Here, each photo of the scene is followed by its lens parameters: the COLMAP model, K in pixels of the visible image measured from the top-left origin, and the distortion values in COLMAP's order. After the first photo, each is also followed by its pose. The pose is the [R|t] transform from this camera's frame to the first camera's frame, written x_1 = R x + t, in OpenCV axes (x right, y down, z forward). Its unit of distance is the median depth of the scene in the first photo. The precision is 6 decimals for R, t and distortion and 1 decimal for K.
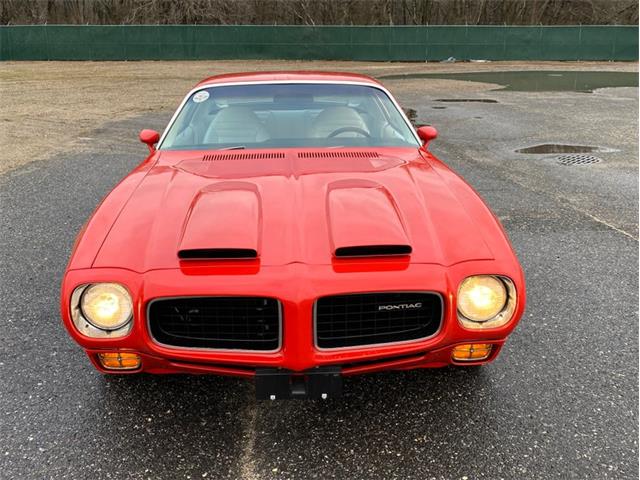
lens RADIAL K [[668.1, 0, 308.7], [0, 668.1, 239.4], [0, 0, 1]] dist [0.118659, -0.284713]
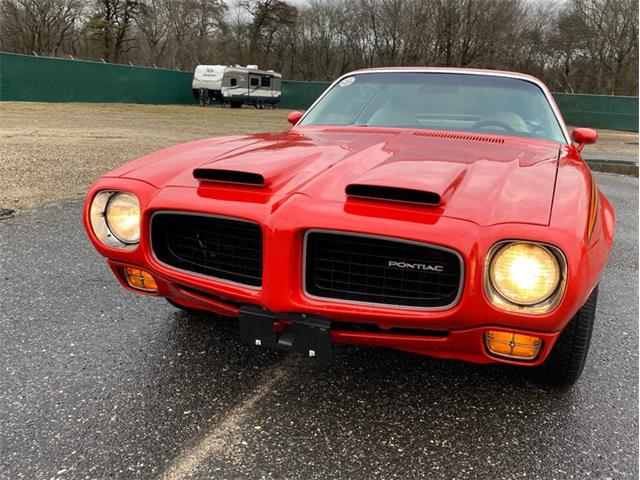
lens RADIAL K [[598.7, 0, 319.0], [0, 598.7, 240.6], [0, 0, 1]] dist [0.083866, -0.150011]
pose [[0.922594, 0.143473, -0.358100, 0.270964], [-0.166610, 0.985421, -0.034436, 0.108186], [0.347939, 0.091433, 0.933048, 0.251407]]
